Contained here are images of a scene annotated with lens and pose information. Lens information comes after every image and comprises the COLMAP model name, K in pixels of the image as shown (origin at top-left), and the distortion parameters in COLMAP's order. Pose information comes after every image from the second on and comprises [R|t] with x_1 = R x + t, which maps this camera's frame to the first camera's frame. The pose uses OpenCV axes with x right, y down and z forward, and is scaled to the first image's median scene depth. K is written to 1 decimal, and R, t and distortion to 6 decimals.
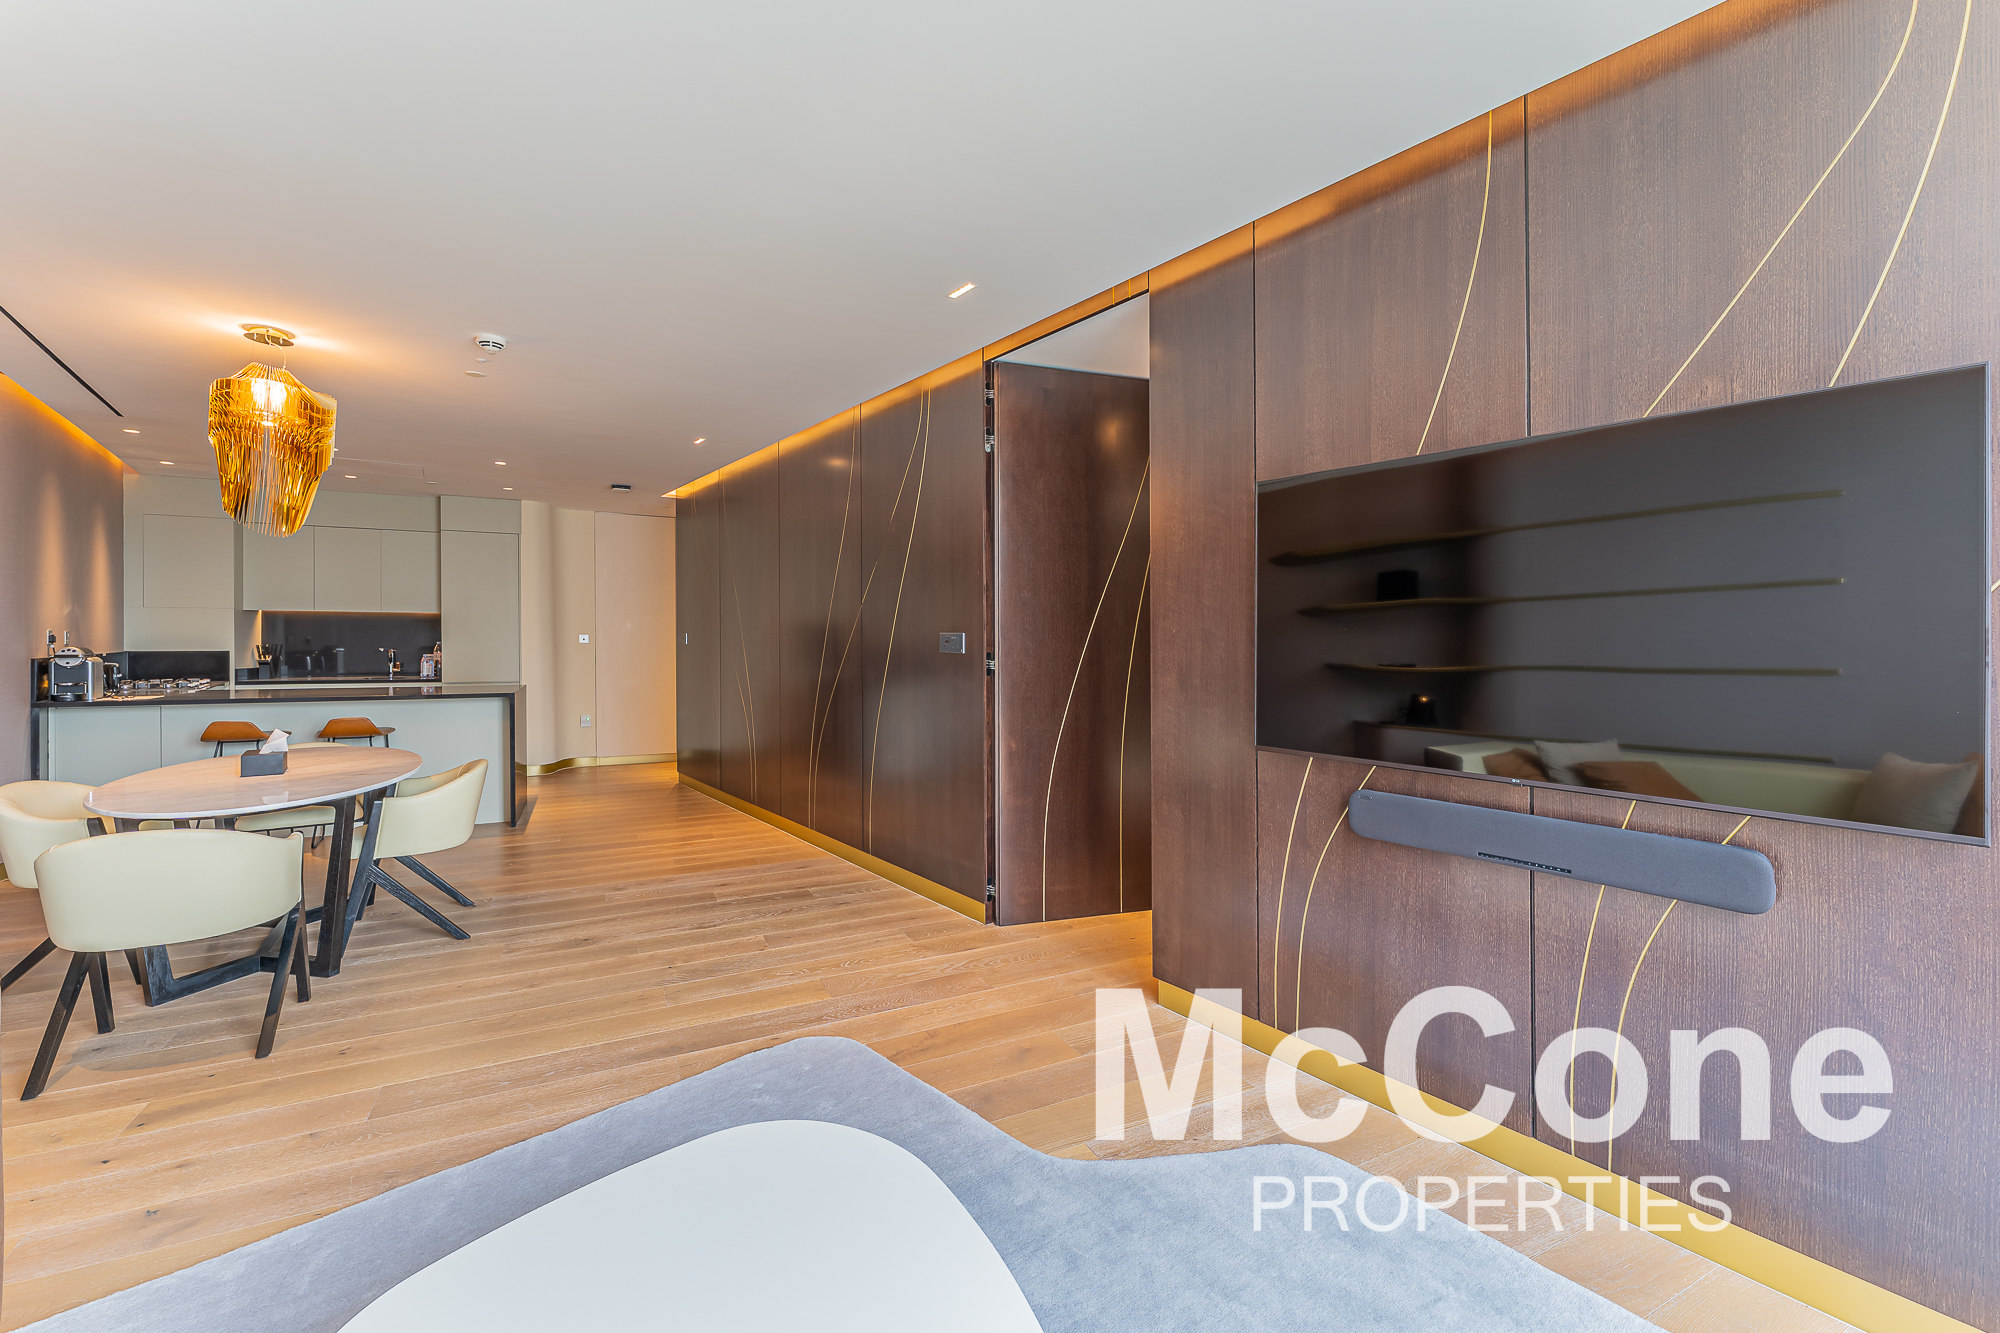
lens RADIAL K [[814.4, 0, 1004.4], [0, 814.4, 630.8], [0, 0, 1]] dist [0.001657, -0.001066]
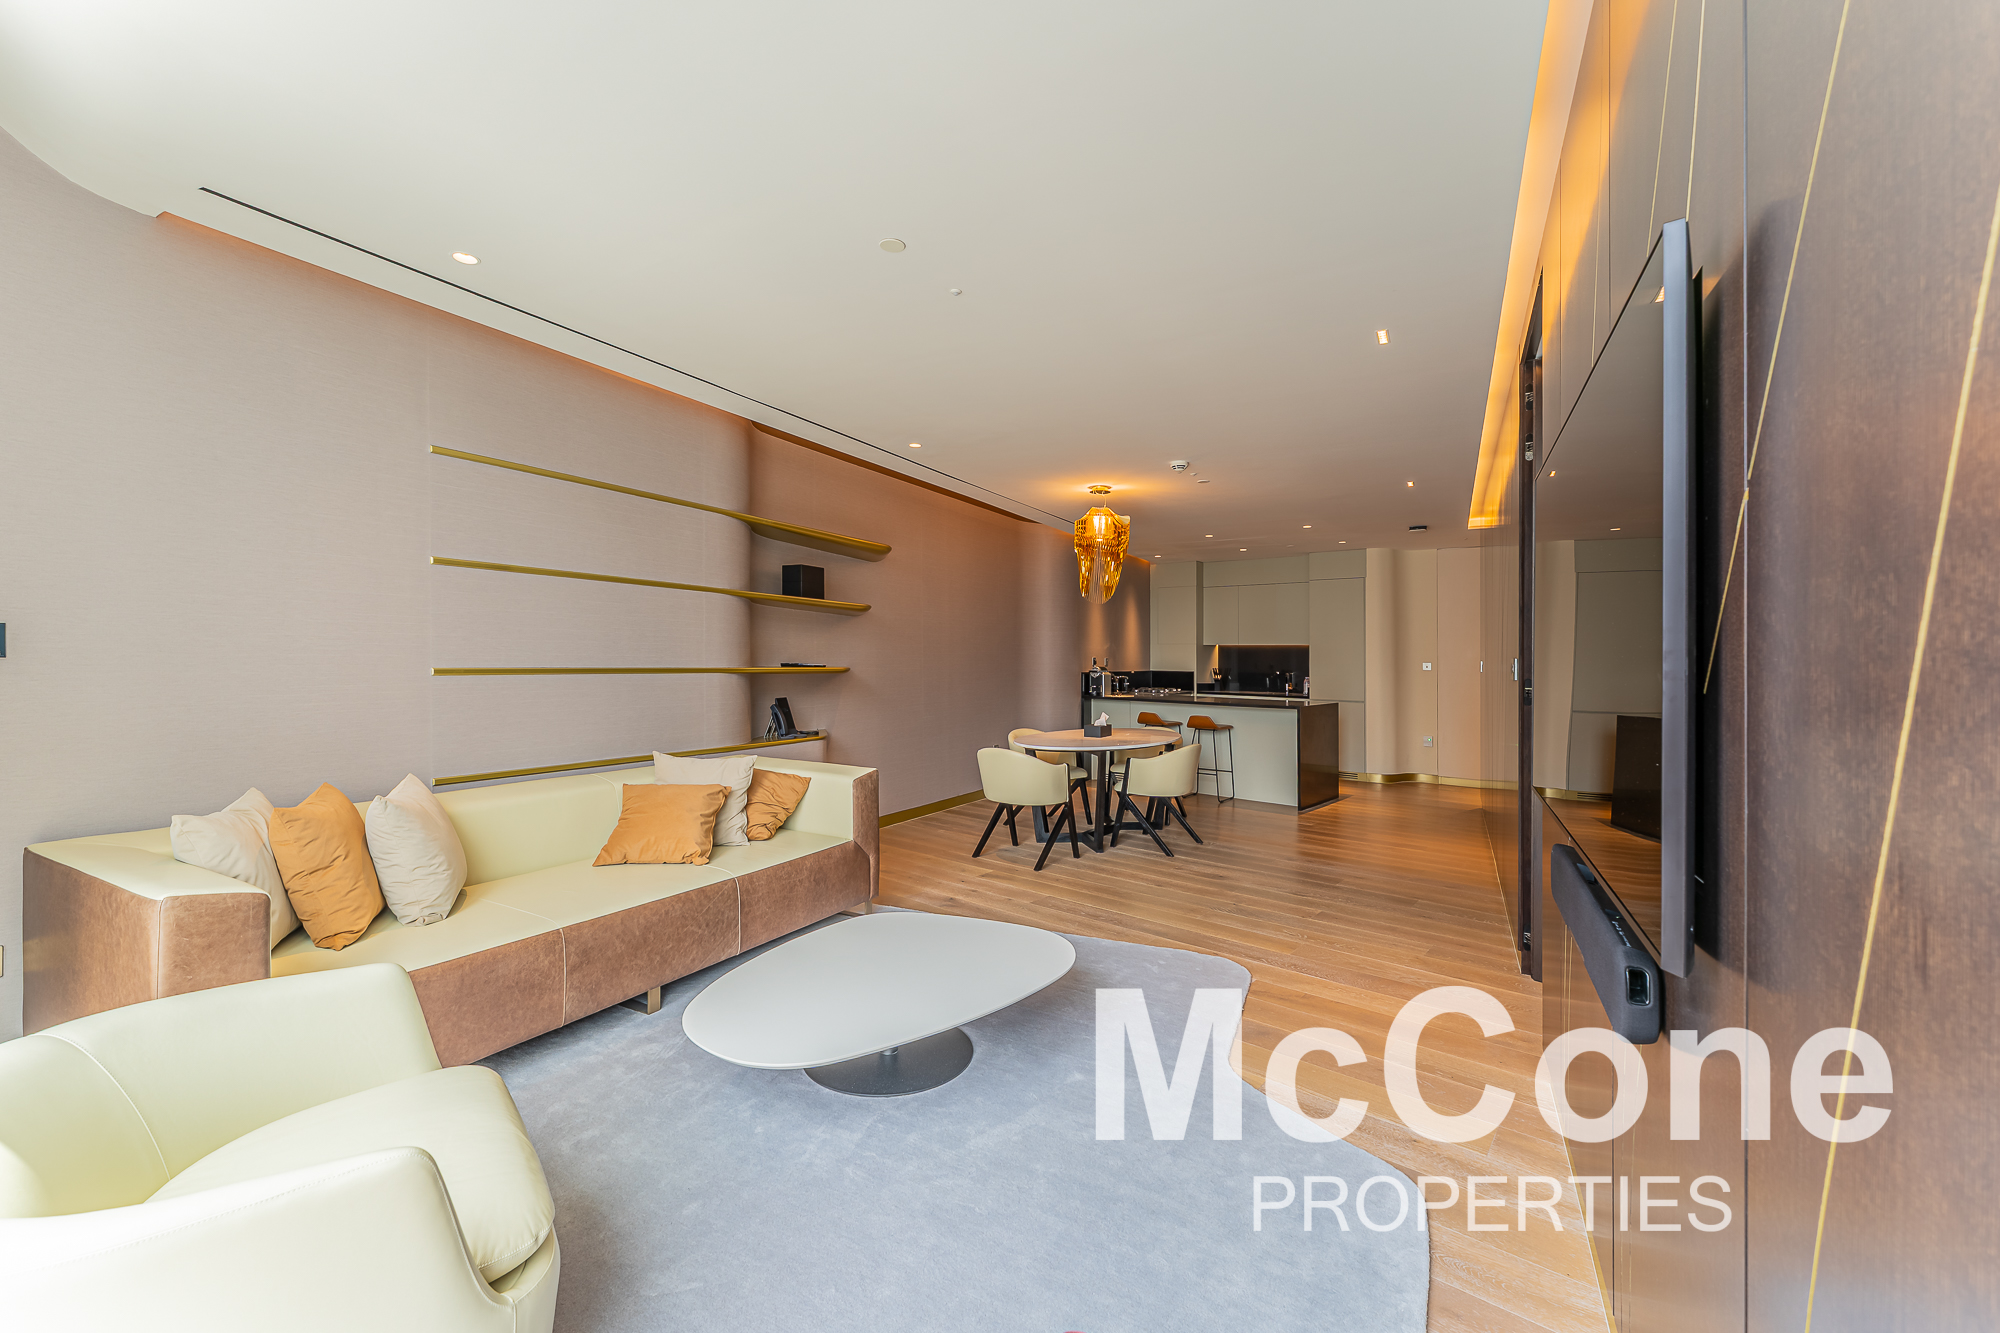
lens RADIAL K [[814.4, 0, 1000.0], [0, 814.4, 655.6], [0, 0, 1]] dist [0.001657, -0.001066]
pose [[0.392221, -0.004760, -0.919859, 0.440163], [-0.003358, 0.999973, -0.006606, 0.007932], [0.919865, 0.005680, 0.392194, 0.072358]]
